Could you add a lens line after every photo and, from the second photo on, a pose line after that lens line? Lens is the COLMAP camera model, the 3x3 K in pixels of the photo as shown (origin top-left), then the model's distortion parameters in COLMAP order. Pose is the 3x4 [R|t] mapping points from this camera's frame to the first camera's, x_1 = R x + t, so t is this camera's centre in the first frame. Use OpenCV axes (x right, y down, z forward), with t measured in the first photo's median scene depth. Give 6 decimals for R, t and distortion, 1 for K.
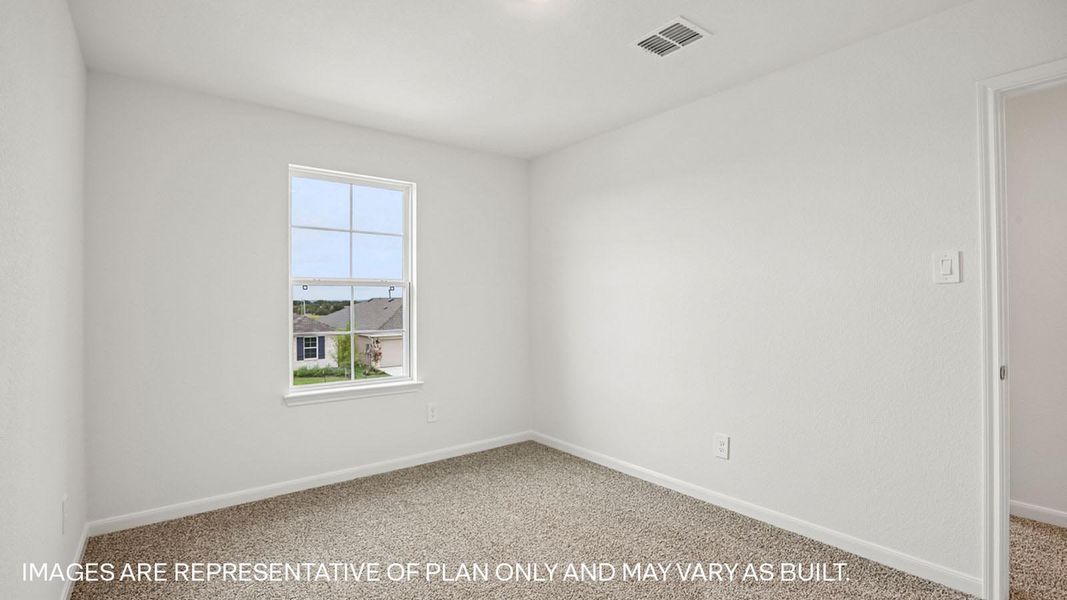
lens RADIAL K [[492.7, 0, 548.0], [0, 492.7, 298.4], [0, 0, 1]] dist [-0.003238, -0.000054]
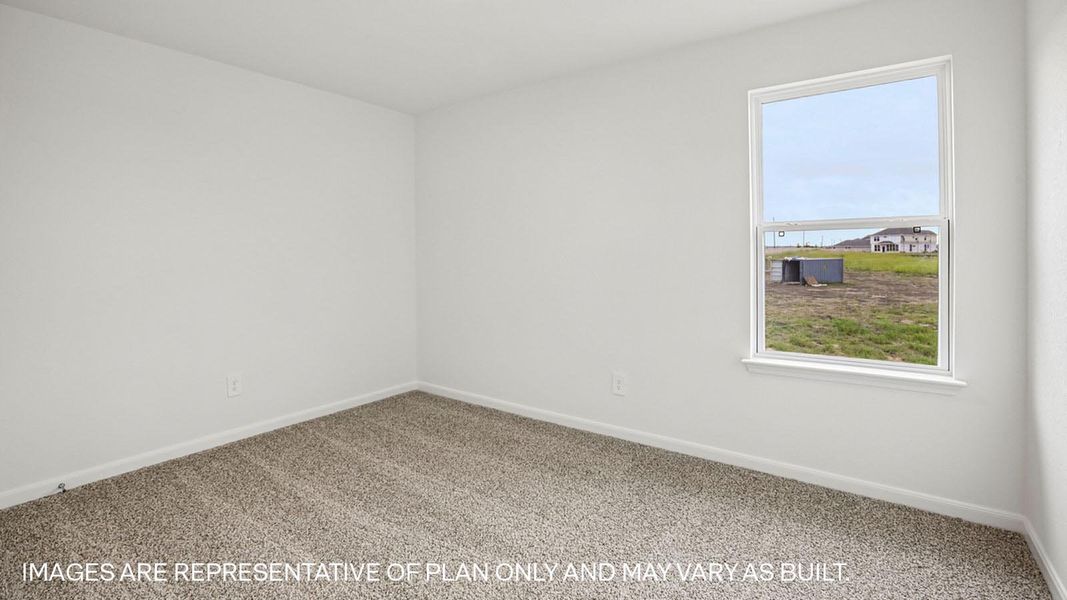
lens RADIAL K [[705.9, 0, 533.5], [0, 705.9, 279.0], [0, 0, 1]] dist [-0.008387, -0.001819]
pose [[0.102828, 0.045725, -0.993648, 0.604600], [0.016206, 0.998733, 0.047636, -0.009671], [0.994567, -0.021001, 0.101957, 0.443813]]
